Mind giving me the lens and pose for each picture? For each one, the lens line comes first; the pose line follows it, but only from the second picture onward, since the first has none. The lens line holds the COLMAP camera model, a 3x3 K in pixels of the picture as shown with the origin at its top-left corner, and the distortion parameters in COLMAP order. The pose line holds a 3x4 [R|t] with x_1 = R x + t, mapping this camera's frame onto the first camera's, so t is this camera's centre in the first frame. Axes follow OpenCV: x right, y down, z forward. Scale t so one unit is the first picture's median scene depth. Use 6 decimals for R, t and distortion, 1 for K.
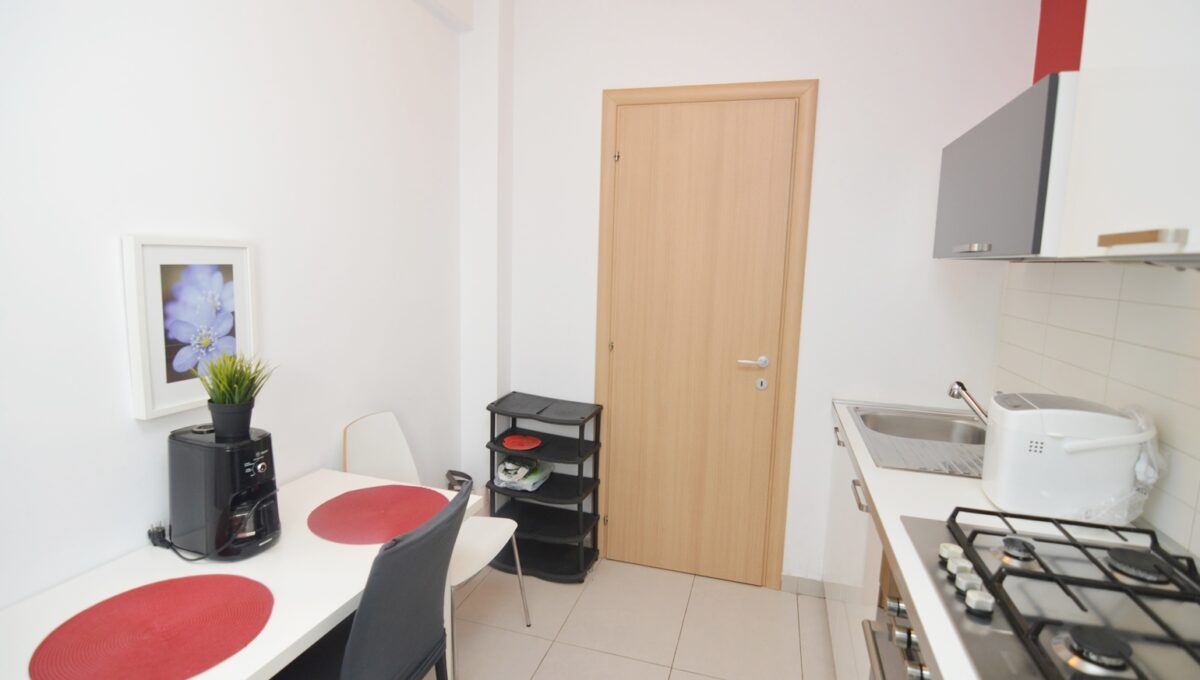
lens RADIAL K [[590.1, 0, 595.3], [0, 590.1, 339.1], [0, 0, 1]] dist [-0.003135, -0.011665]
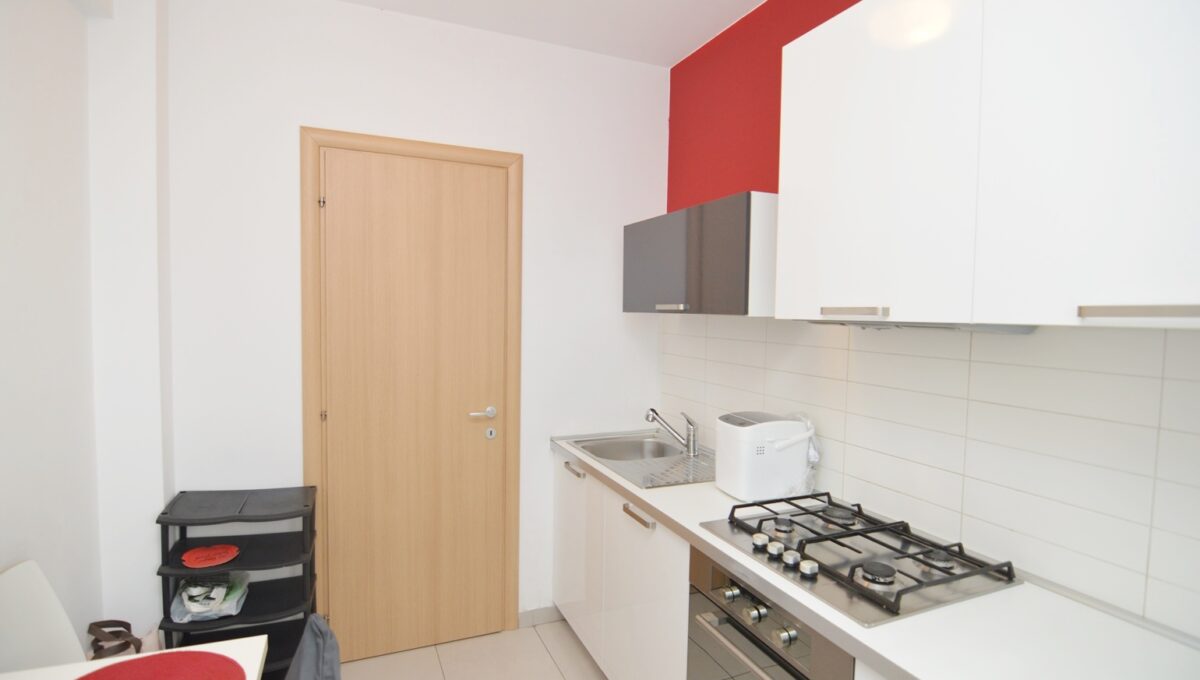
lens RADIAL K [[590.1, 0, 595.3], [0, 590.1, 339.1], [0, 0, 1]] dist [-0.003135, -0.011665]
pose [[0.763949, -0.047196, 0.643548, -0.238467], [0.090367, 0.995318, -0.034281, -0.036995], [-0.638918, 0.084344, 0.764637, 0.075893]]
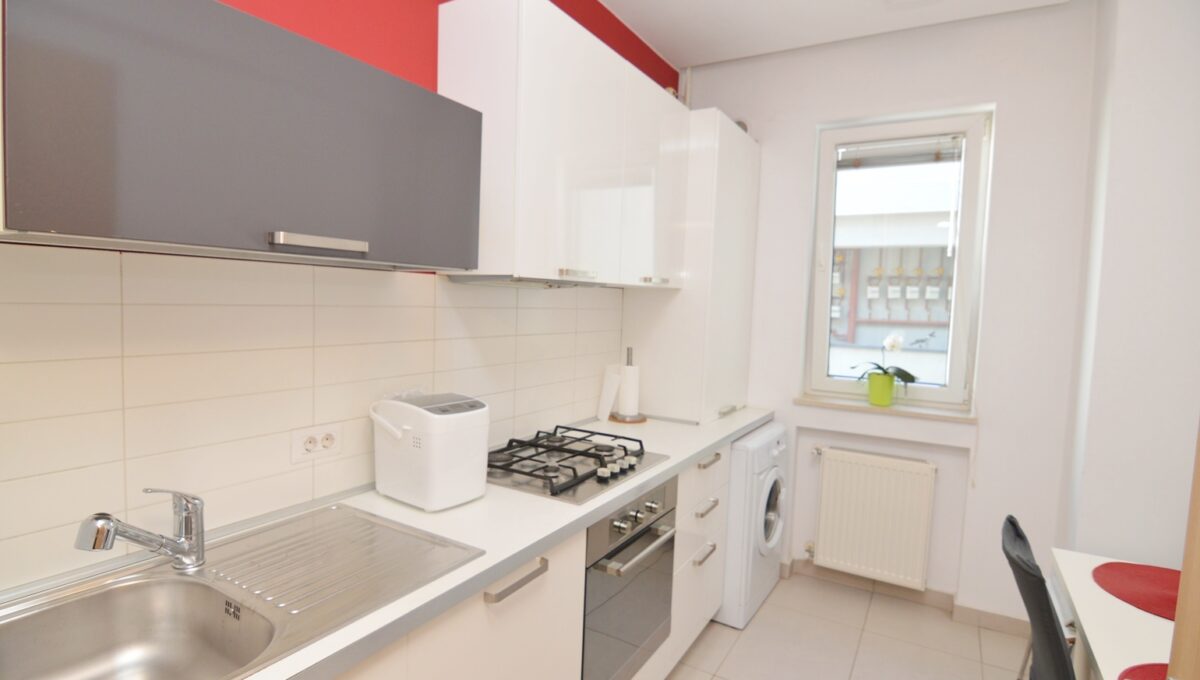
lens RADIAL K [[590.1, 0, 595.3], [0, 590.1, 339.1], [0, 0, 1]] dist [-0.003135, -0.011665]
pose [[-0.969459, -0.081265, 0.231397, 0.125278], [-0.033811, 0.978784, 0.202088, -0.130897], [-0.242910, 0.188093, -0.951639, 1.063479]]
